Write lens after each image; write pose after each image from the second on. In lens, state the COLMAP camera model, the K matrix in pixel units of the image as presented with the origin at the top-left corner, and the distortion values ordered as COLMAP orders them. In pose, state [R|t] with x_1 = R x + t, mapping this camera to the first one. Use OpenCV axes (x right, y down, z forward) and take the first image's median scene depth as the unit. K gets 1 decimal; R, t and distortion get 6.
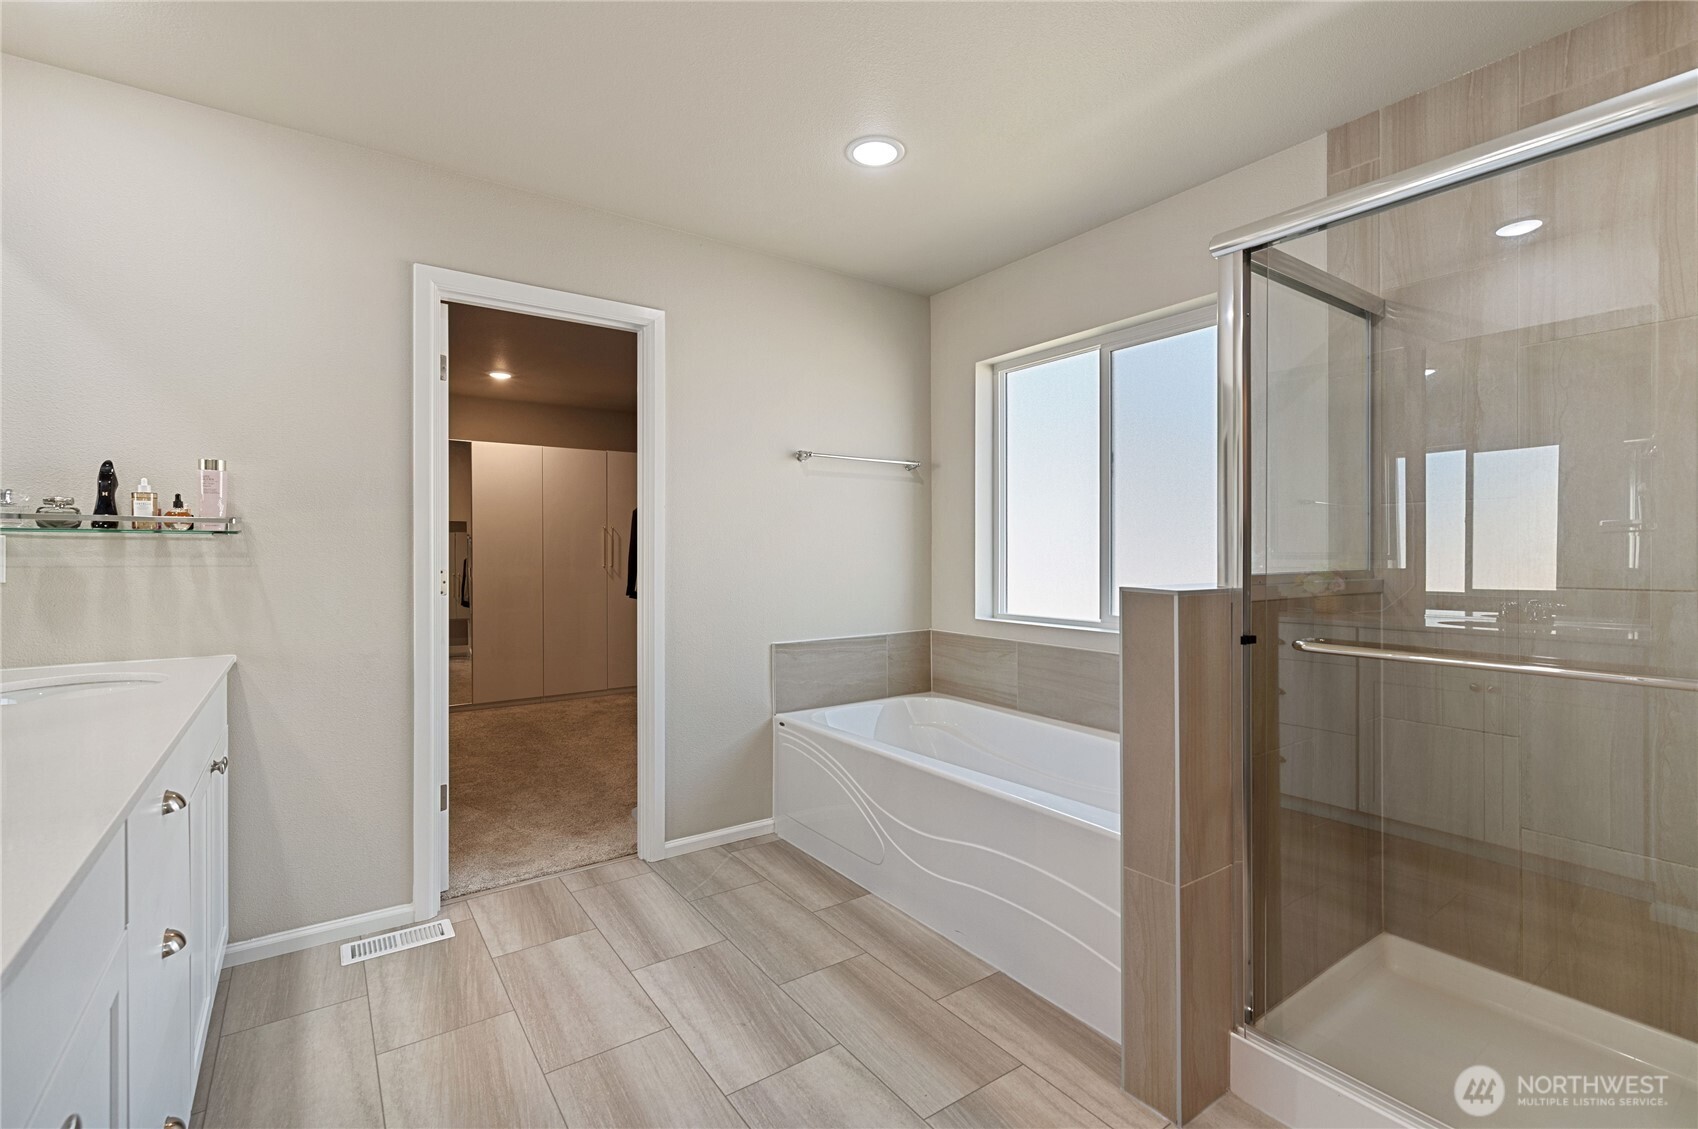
lens RADIAL K [[755.8, 0, 853.0], [0, 755.8, 559.6], [0, 0, 1]] dist [0.003185, 0.000135]
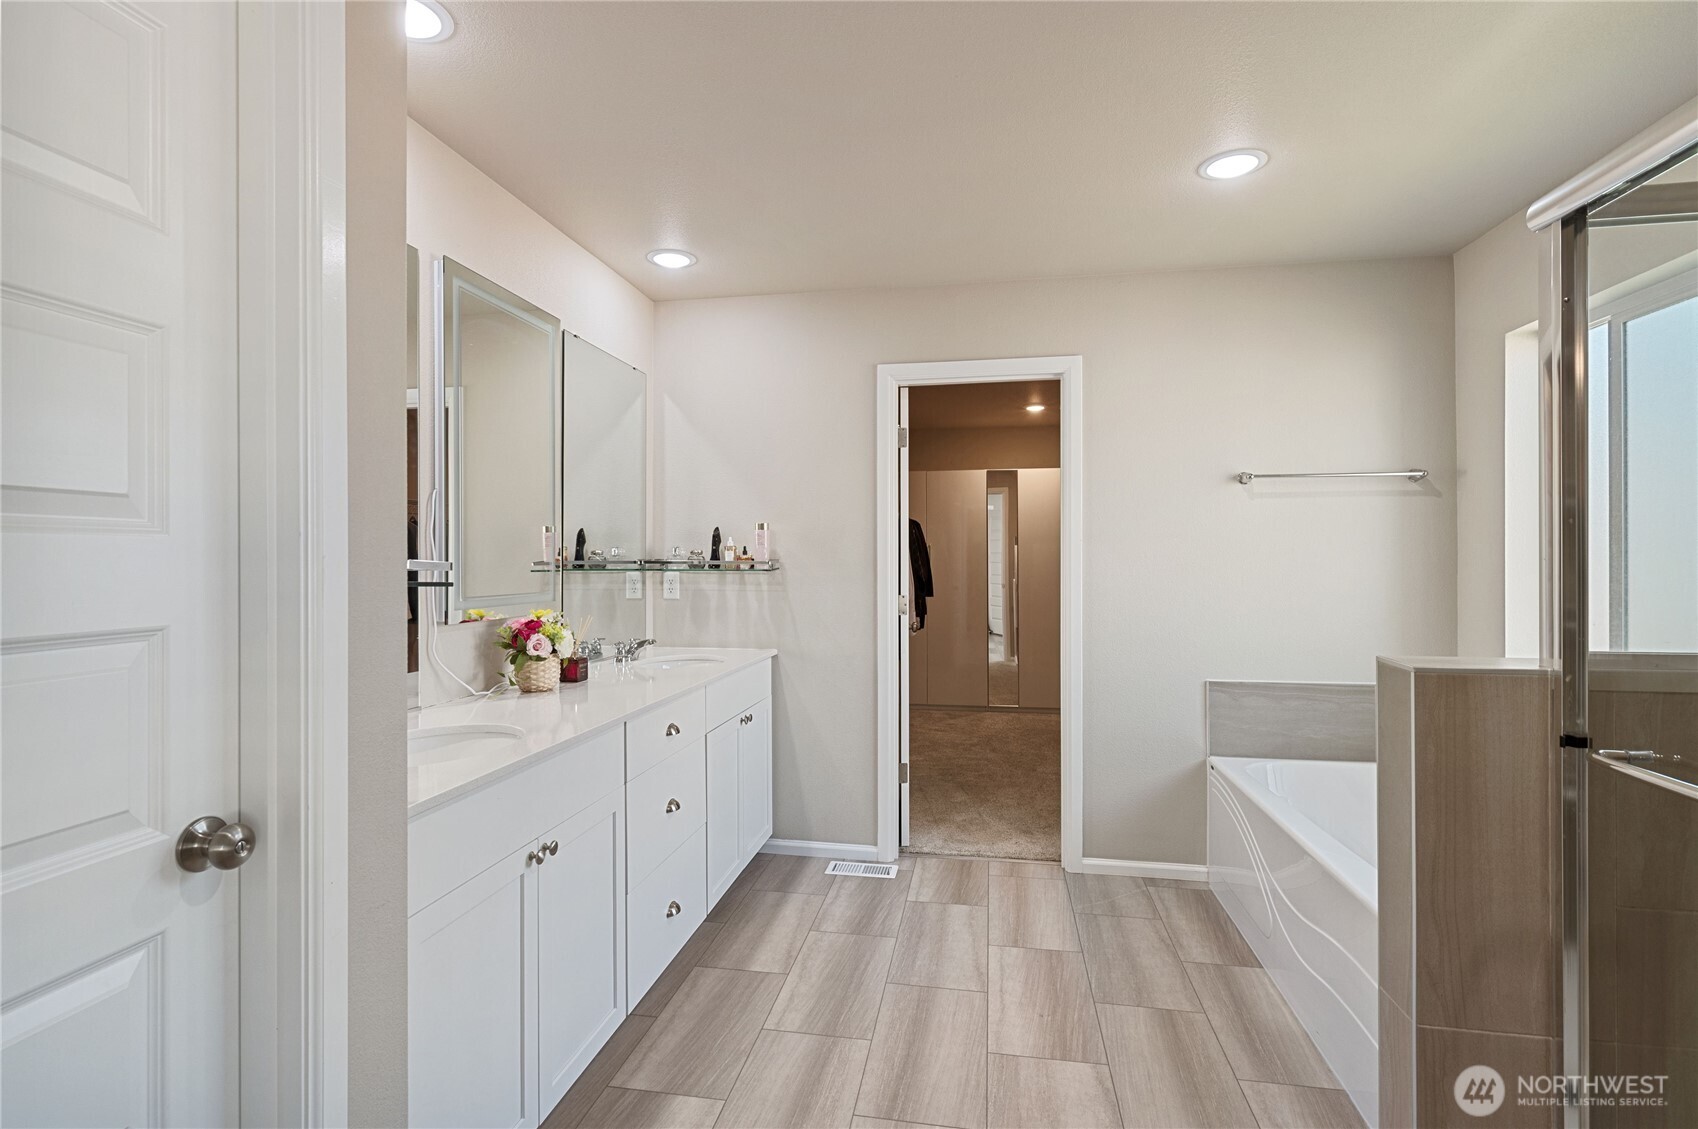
lens RADIAL K [[826.5, 0, 849.0], [0, 826.5, 564.5], [0, 0, 1]] dist [0.001893, -0.000105]
pose [[0.698920, 0.006490, -0.715170, 0.448233], [-0.005419, 0.999978, 0.003779, -0.049519], [0.715179, 0.001235, 0.698940, -0.053500]]
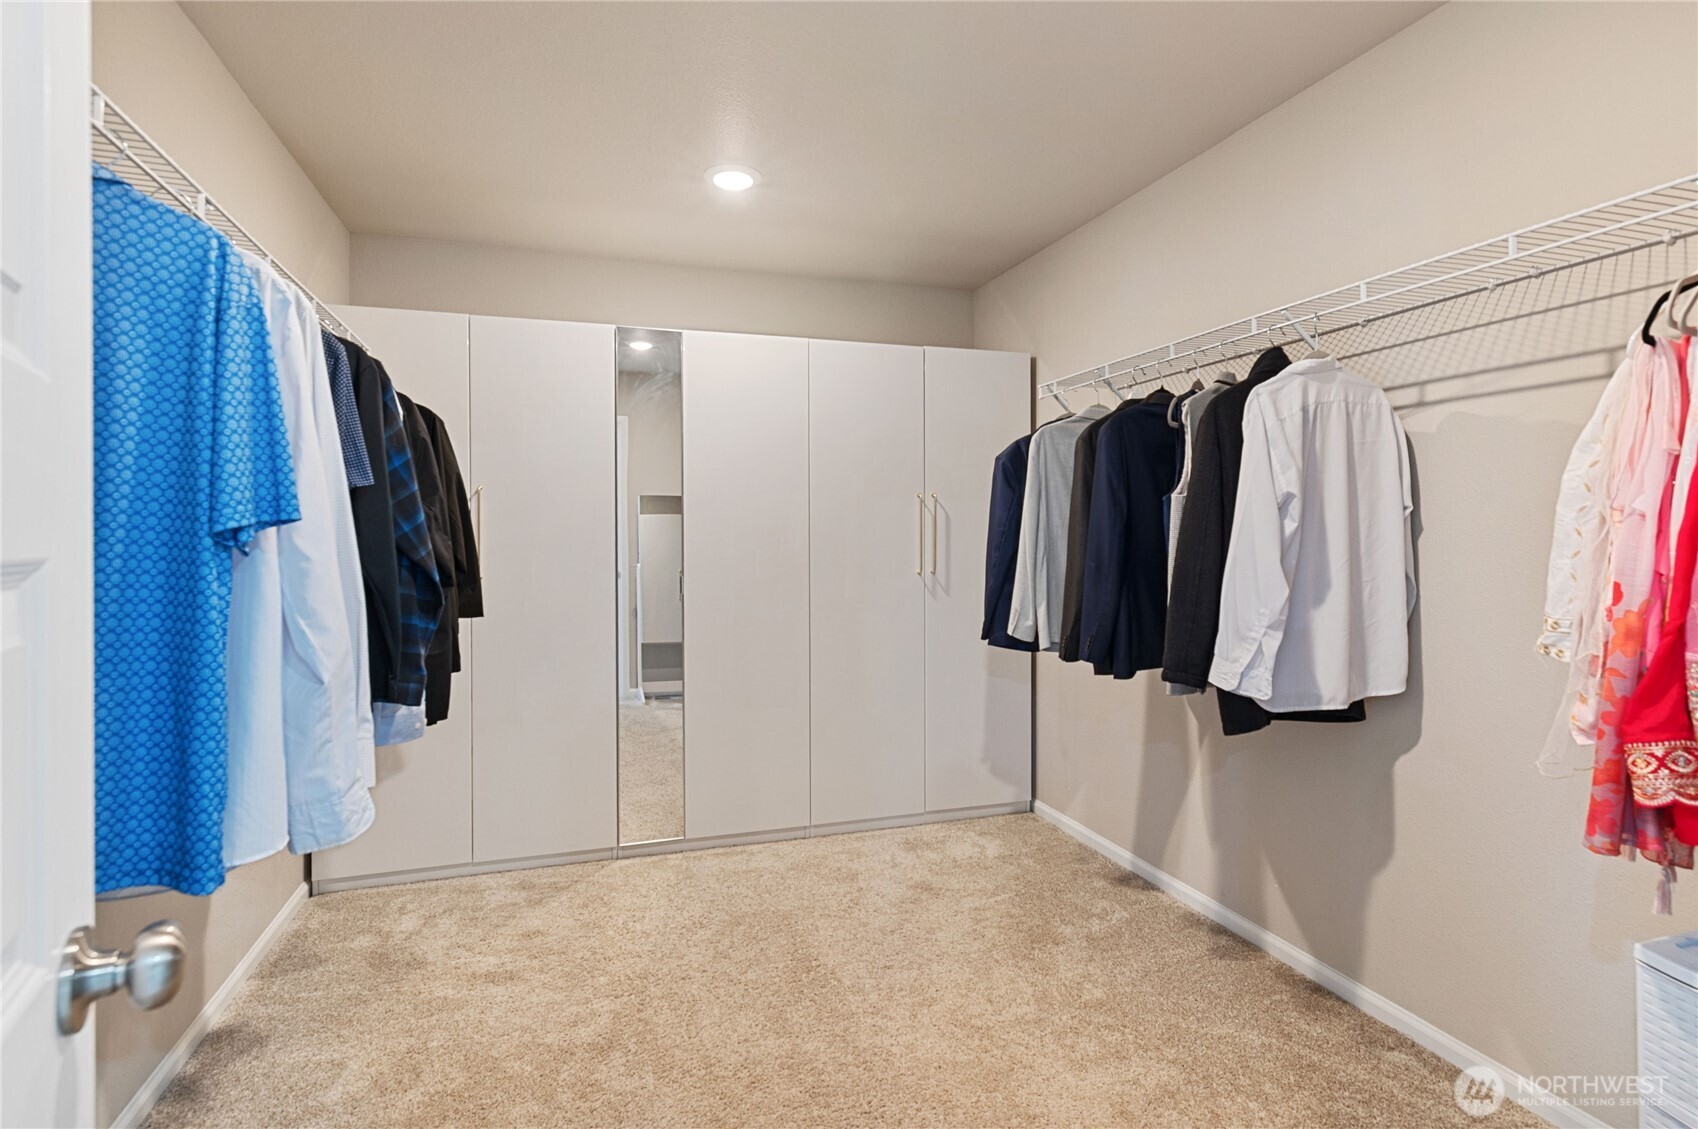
lens RADIAL K [[855.2, 0, 843.9], [0, 855.2, 542.5], [0, 0, 1]] dist [0.003688, 0.000185]
pose [[0.952013, 0.000372, -0.306057, -0.526268], [-0.000770, 0.999999, -0.001180, -0.026668], [0.306056, 0.001359, 0.952012, 1.141757]]
